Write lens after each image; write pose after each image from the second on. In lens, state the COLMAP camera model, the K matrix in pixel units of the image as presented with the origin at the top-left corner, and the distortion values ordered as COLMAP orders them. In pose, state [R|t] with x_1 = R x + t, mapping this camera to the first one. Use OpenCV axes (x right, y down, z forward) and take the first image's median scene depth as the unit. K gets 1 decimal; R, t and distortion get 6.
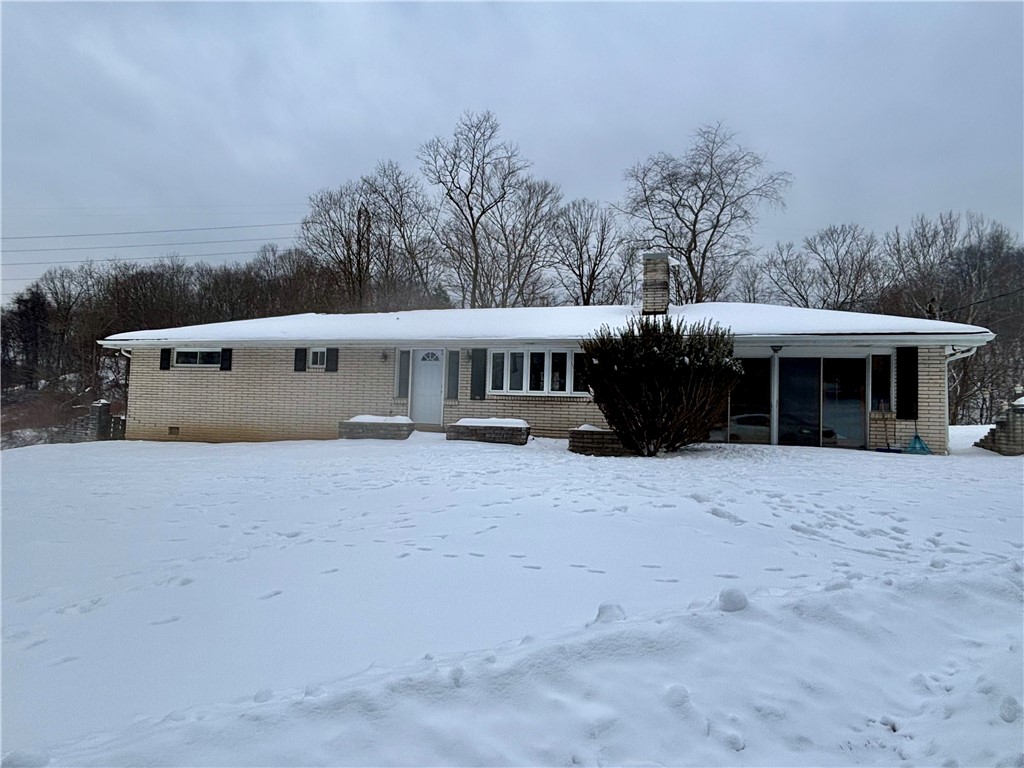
lens RADIAL K [[603.9, 0, 512.1], [0, 603.9, 389.0], [0, 0, 1]] dist [0.024984, 0.000391]
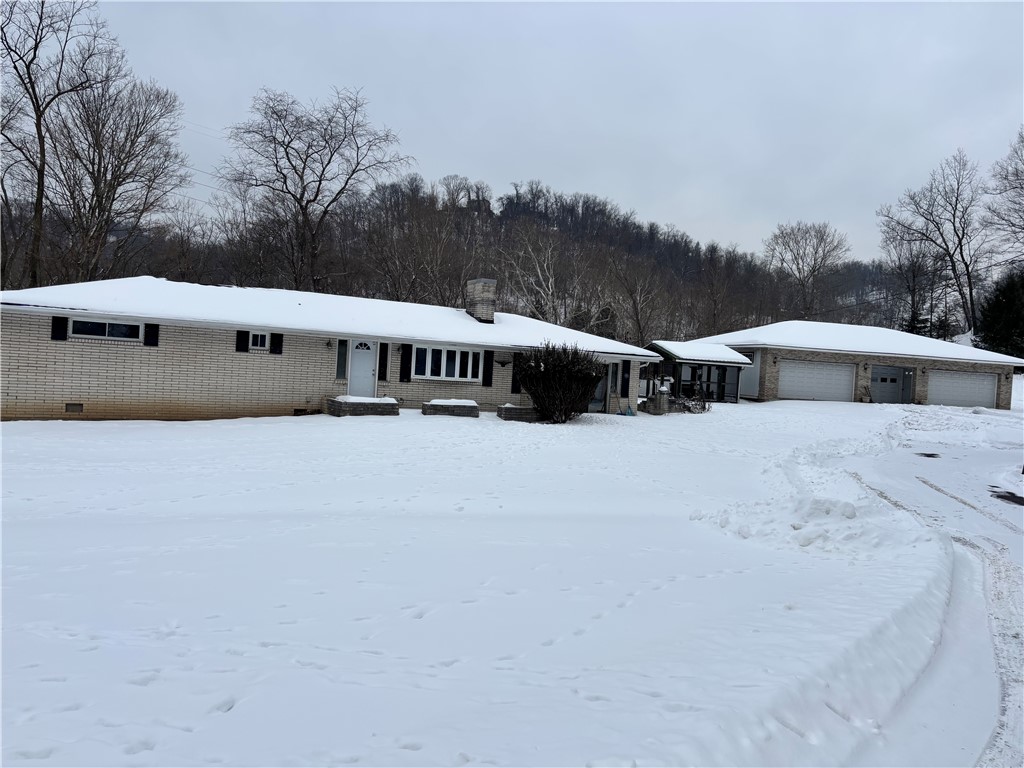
lens RADIAL K [[761.8, 0, 510.9], [0, 761.8, 388.3], [0, 0, 1]] dist [0.037429, -0.040078]
pose [[0.680838, -0.005635, 0.732413, -1.141401], [-0.068448, 0.995105, 0.071285, -0.105316], [-0.729229, -0.098666, 0.677119, -0.313511]]
